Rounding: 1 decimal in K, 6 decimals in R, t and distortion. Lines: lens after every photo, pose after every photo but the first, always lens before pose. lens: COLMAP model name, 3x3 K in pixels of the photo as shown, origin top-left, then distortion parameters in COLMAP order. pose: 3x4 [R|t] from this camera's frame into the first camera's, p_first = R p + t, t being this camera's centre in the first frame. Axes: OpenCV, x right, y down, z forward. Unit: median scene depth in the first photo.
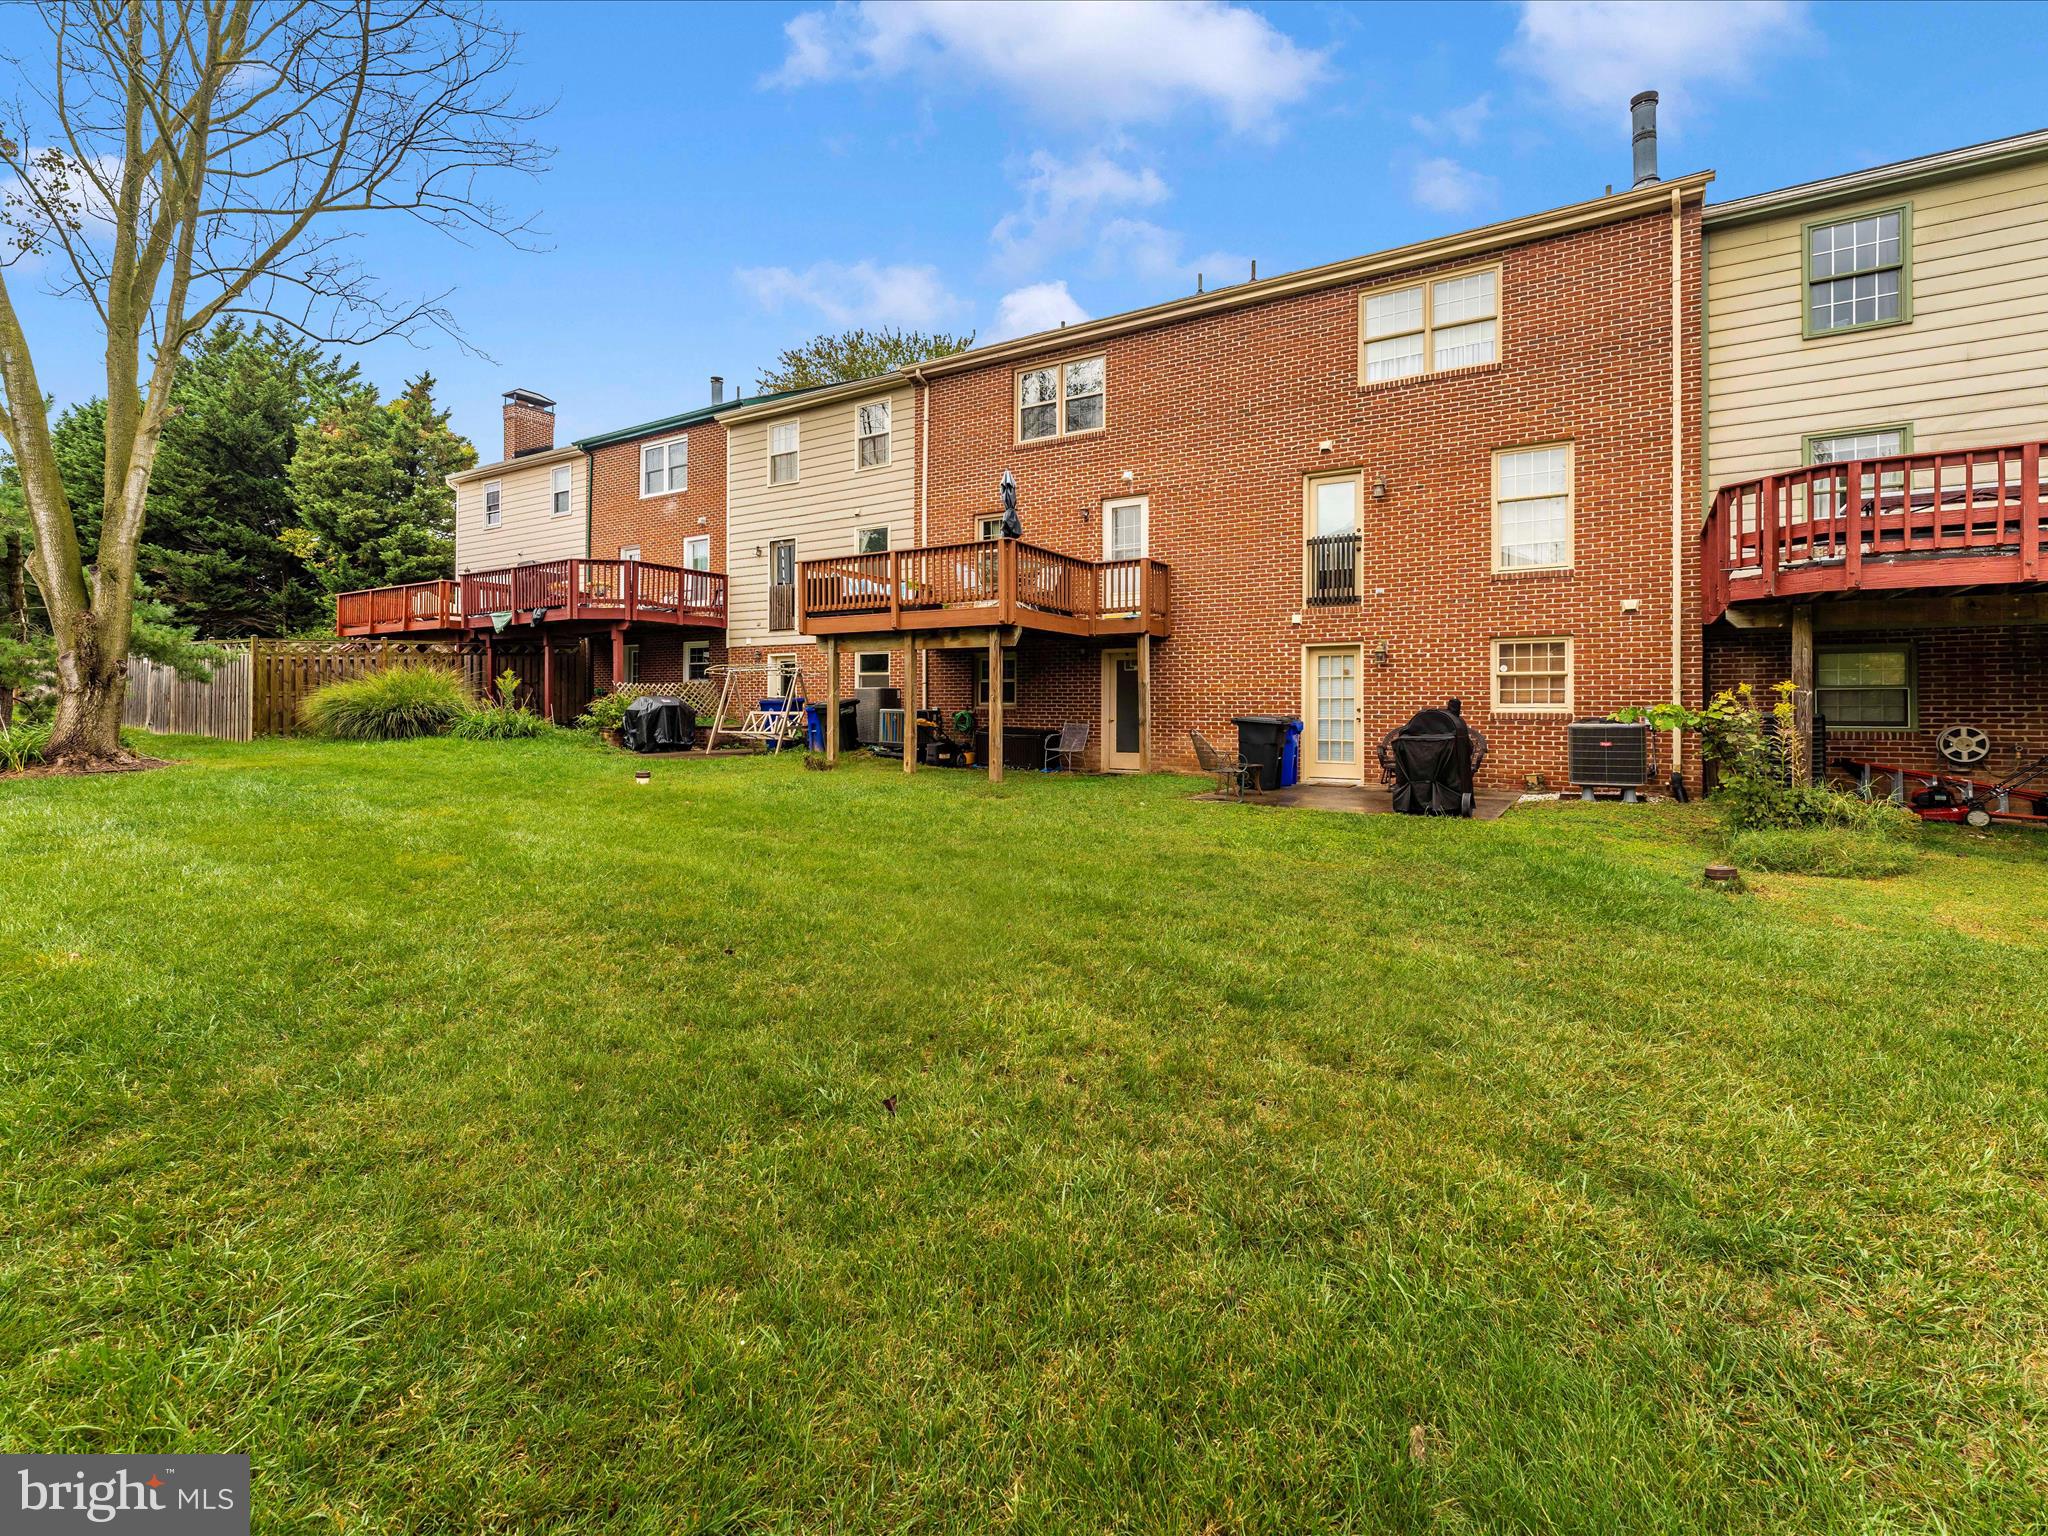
lens RADIAL K [[914.9, 0, 1021.4], [0, 914.9, 761.0], [0, 0, 1]] dist [0.000830, 0.000526]
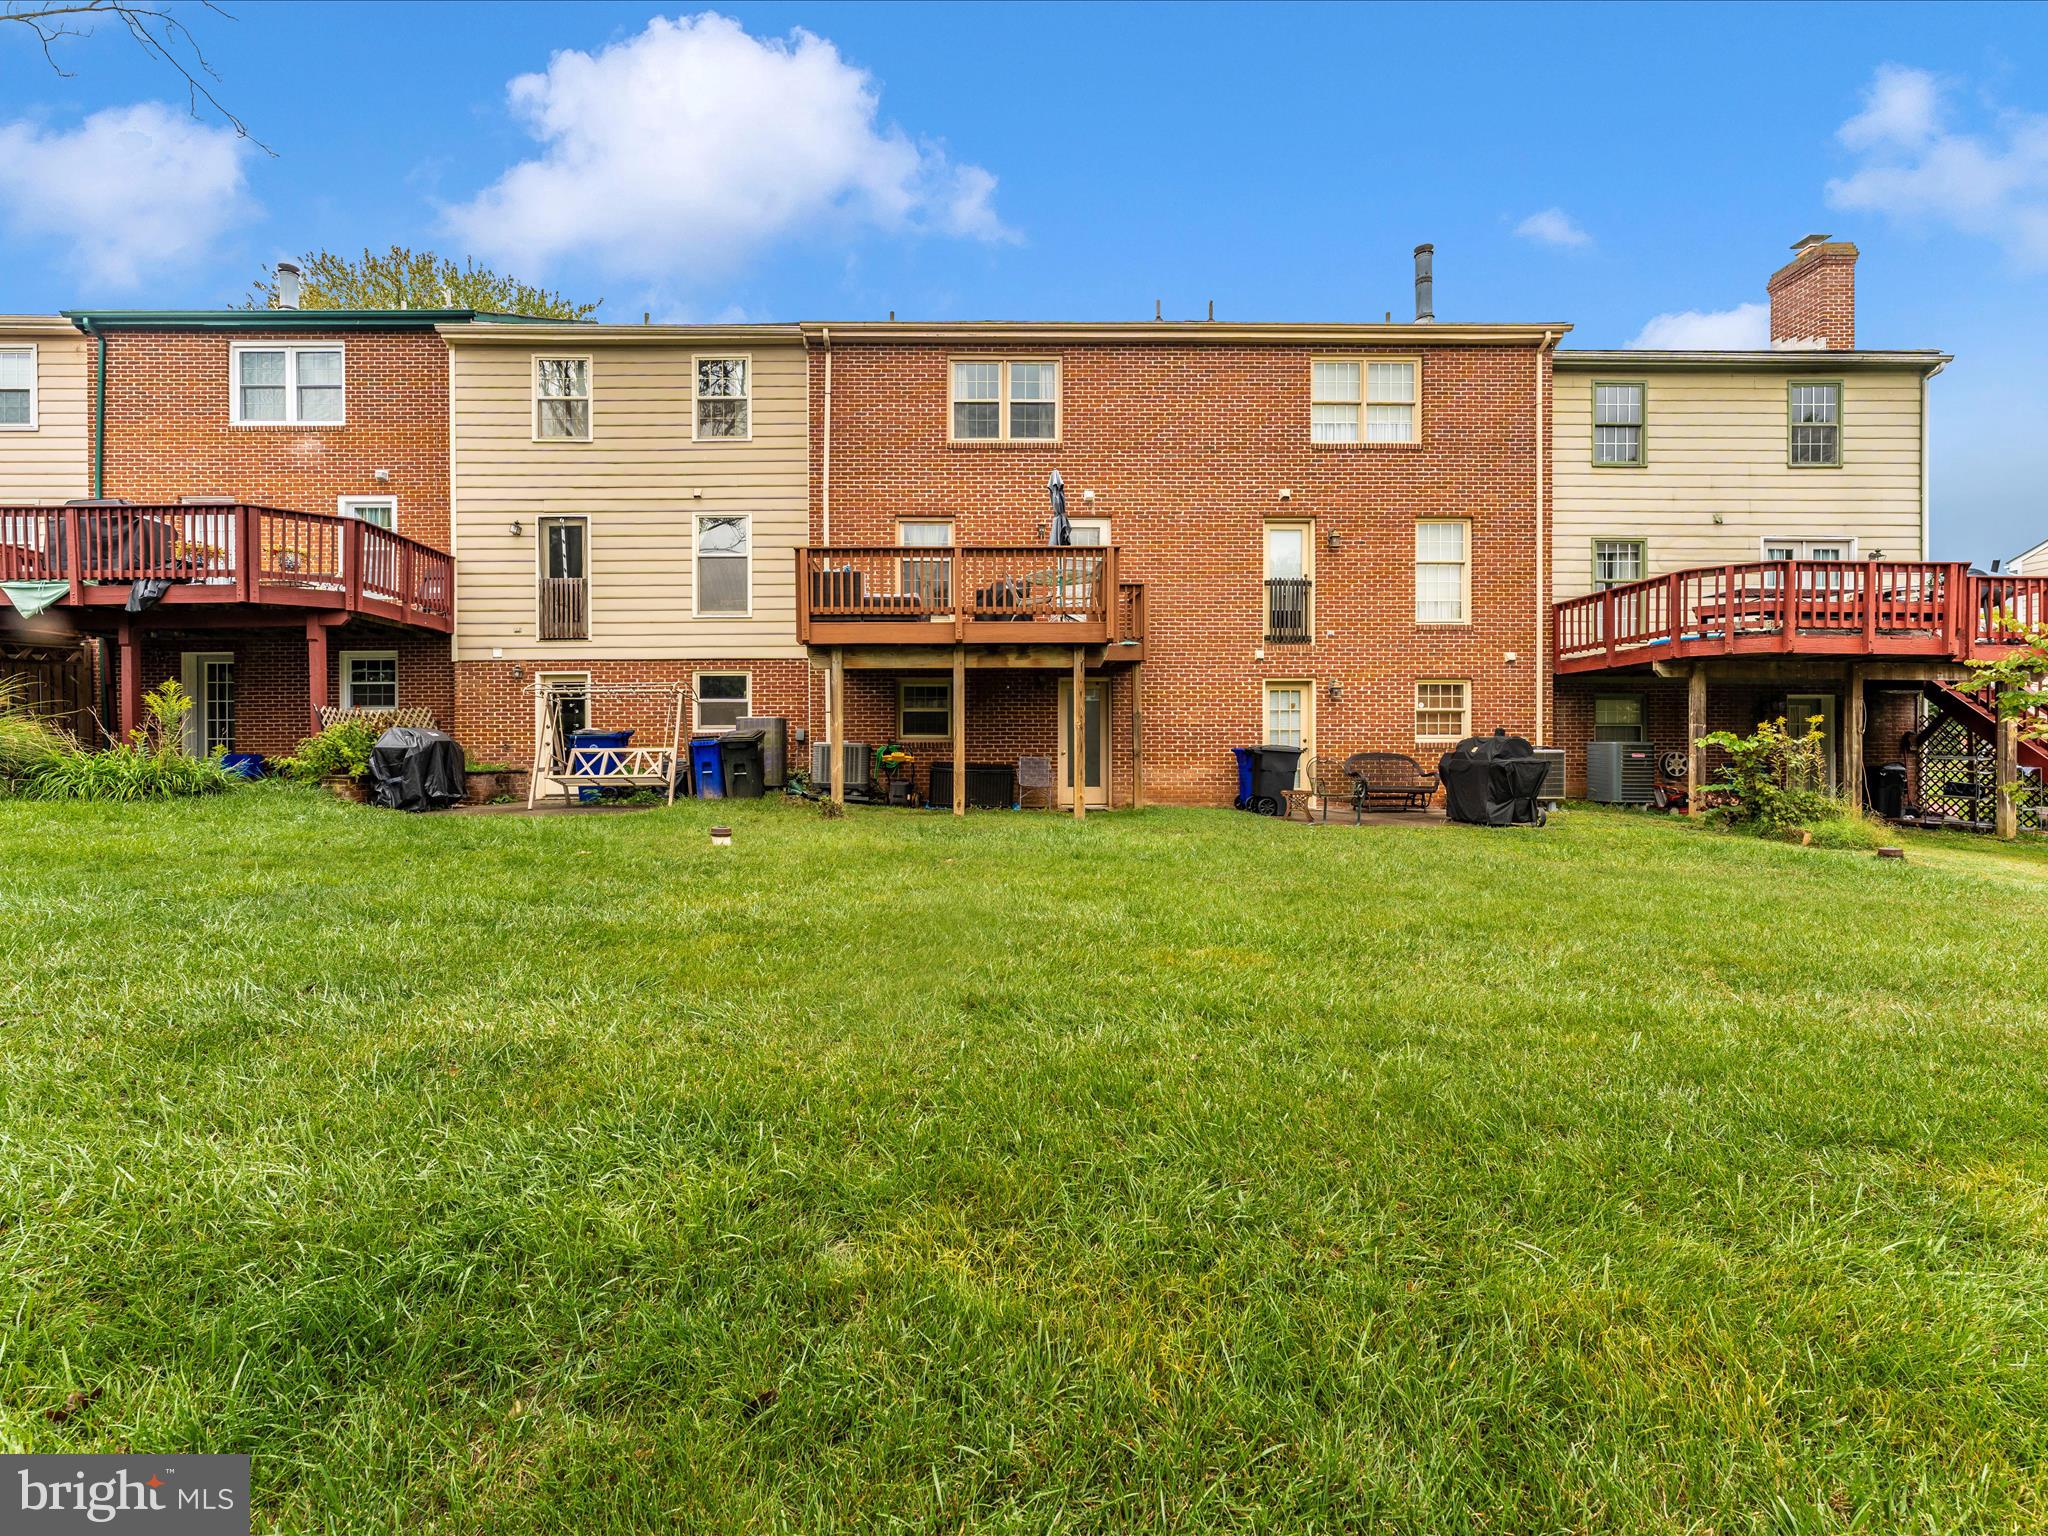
lens RADIAL K [[925.1, 0, 987.0], [0, 925.1, 823.8], [0, 0, 1]] dist [-0.020718, 0.015972]
pose [[0.844817, -0.047391, 0.532952, -0.545810], [0.038703, 0.998873, 0.027470, -0.002258], [-0.533653, -0.002580, 0.845700, 0.270928]]
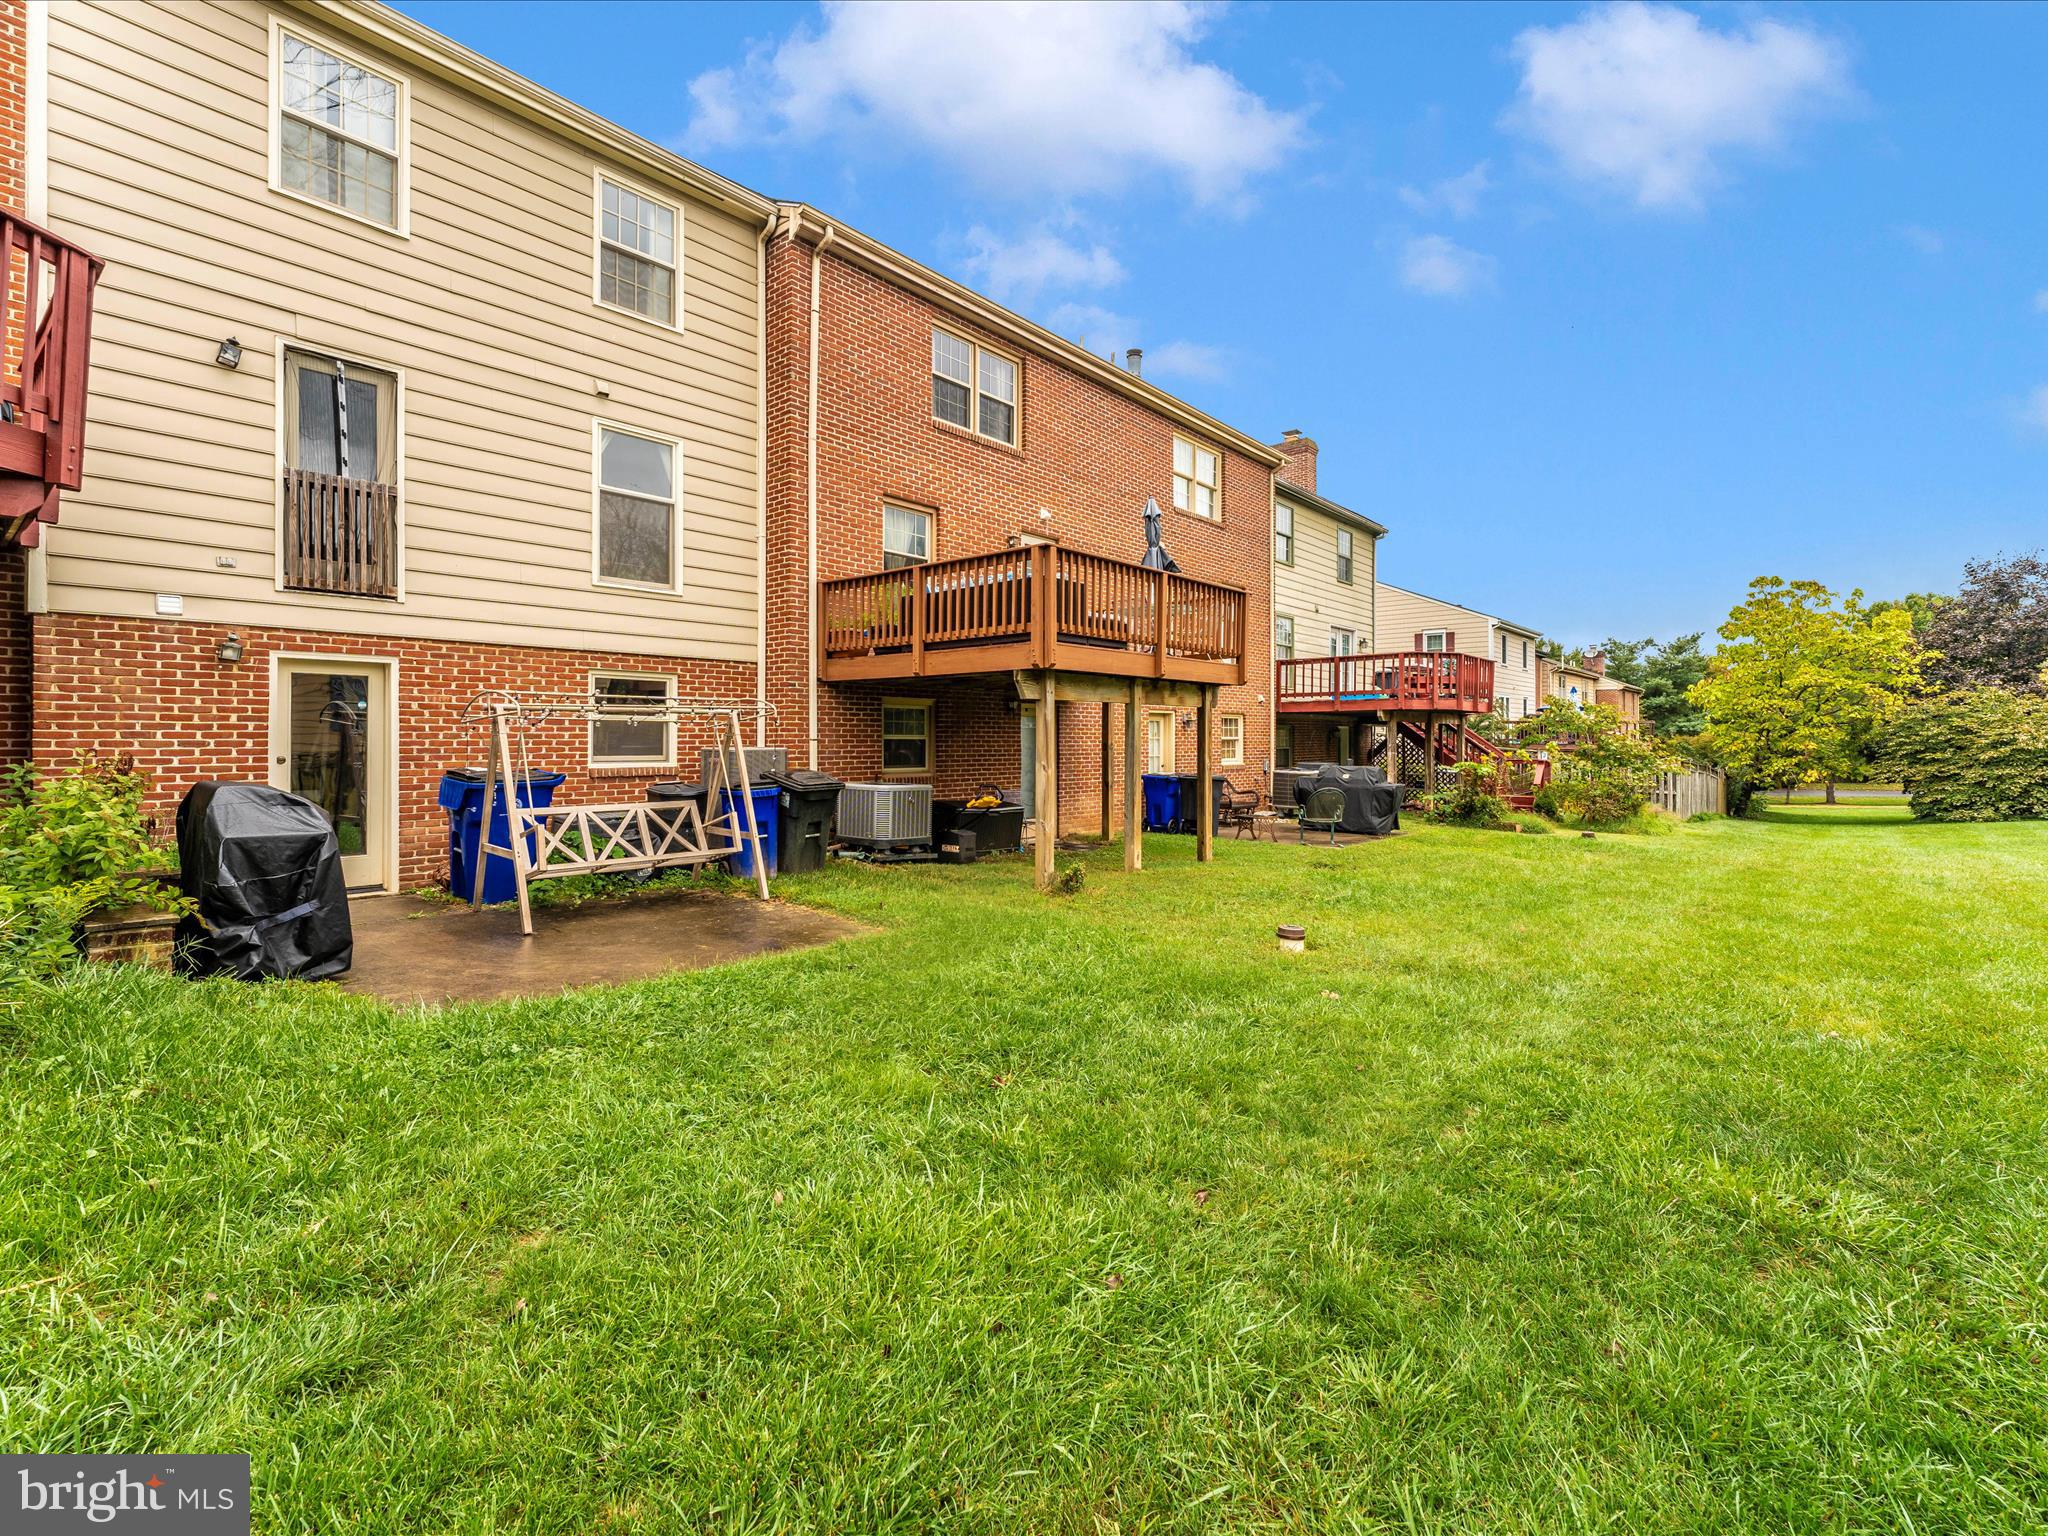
lens RADIAL K [[914.9, 0, 1021.4], [0, 914.9, 761.0], [0, 0, 1]] dist [0.000830, 0.000526]
pose [[0.167639, -0.028776, 0.985428, -0.858194], [0.057675, 0.998148, 0.019336, -0.094547], [-0.984160, 0.053593, 0.168988, 0.961876]]
